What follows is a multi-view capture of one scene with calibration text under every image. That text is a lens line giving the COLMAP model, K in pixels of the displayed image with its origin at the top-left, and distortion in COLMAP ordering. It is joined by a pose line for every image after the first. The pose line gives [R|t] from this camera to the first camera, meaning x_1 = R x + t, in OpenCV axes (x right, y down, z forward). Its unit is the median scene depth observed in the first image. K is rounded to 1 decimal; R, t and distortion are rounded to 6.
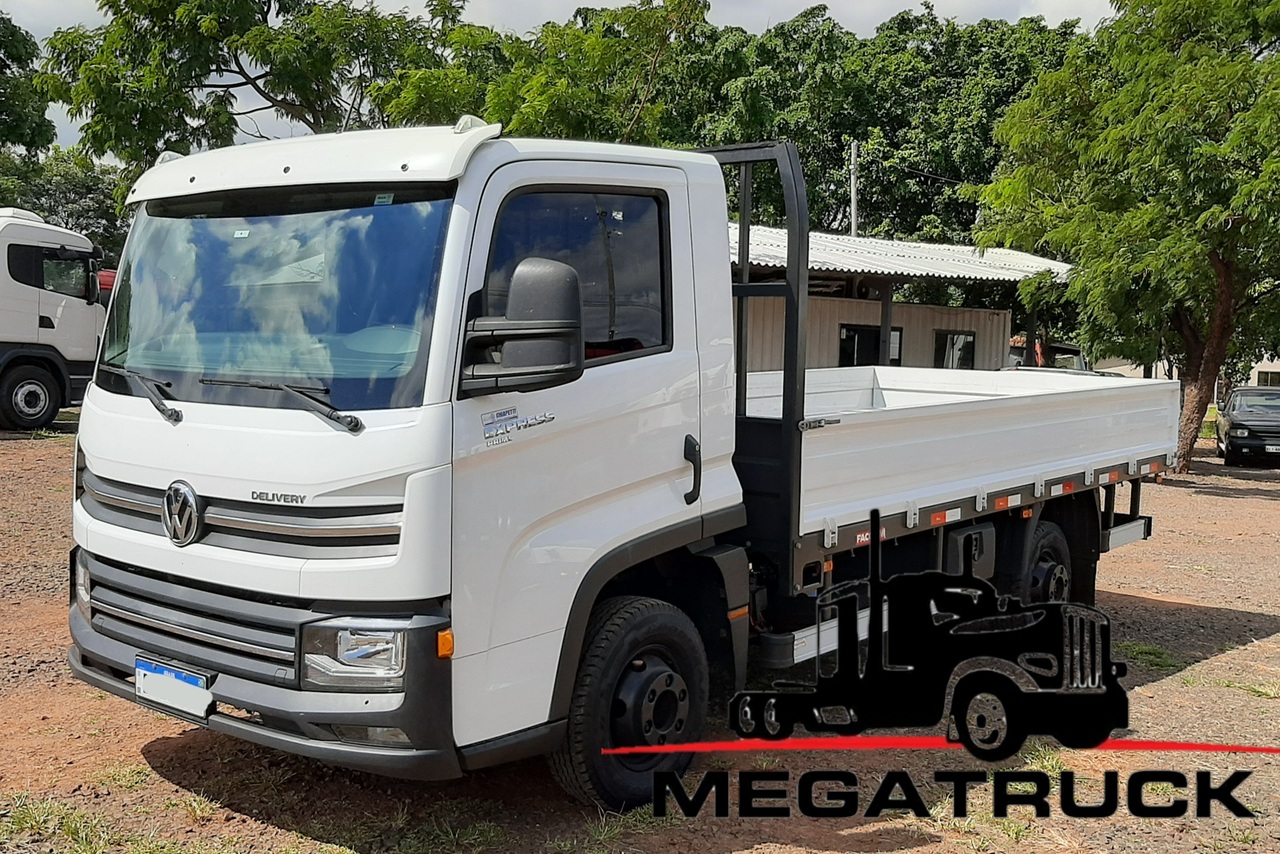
lens RADIAL K [[1343.5, 0, 622.2], [0, 1343.5, 431.1], [0, 0, 1]] dist [0.032257, -0.032551]
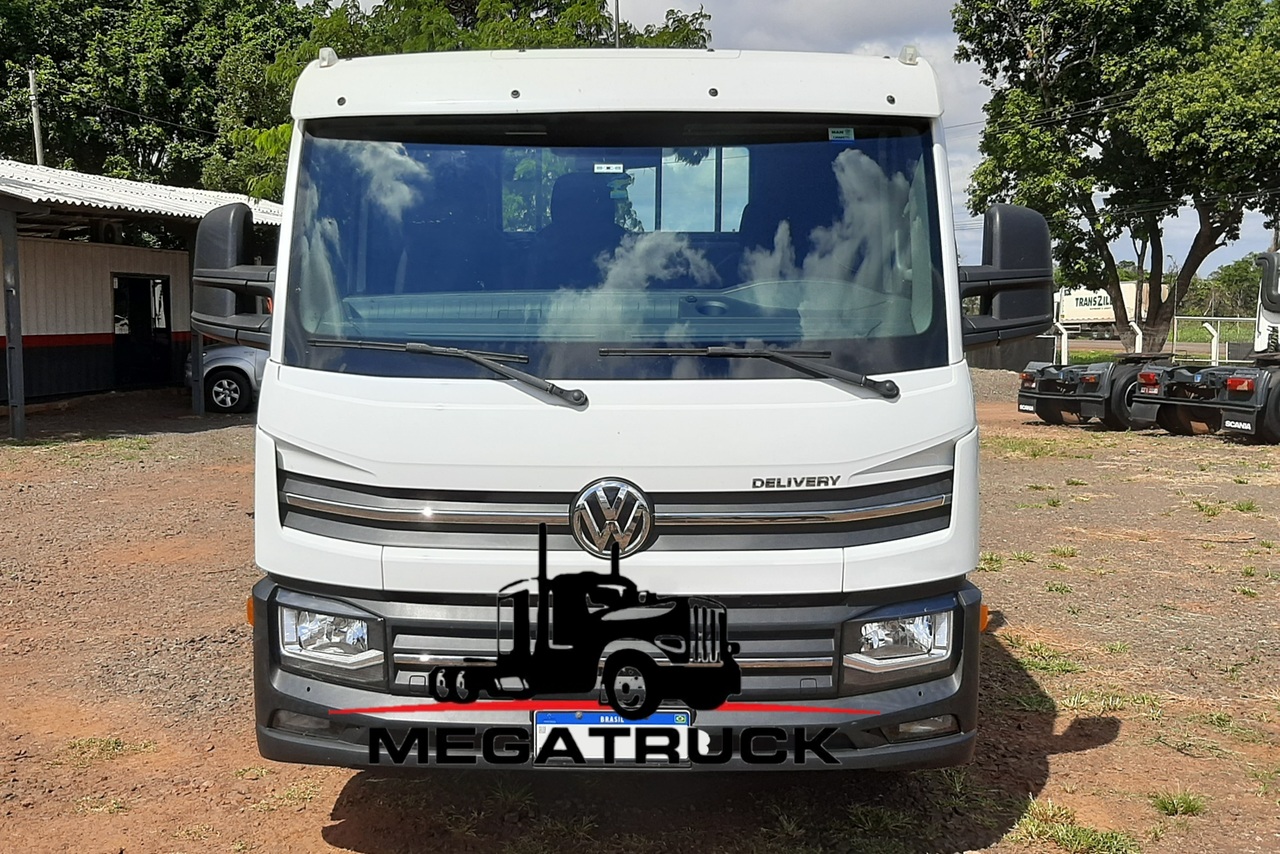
lens RADIAL K [[1343.5, 0, 622.2], [0, 1343.5, 431.1], [0, 0, 1]] dist [0.032257, -0.032551]
pose [[0.801373, -0.081866, 0.592537, -0.802034], [0.058484, 0.996567, 0.058590, -0.037053], [-0.595300, -0.012299, 0.803410, 0.359951]]
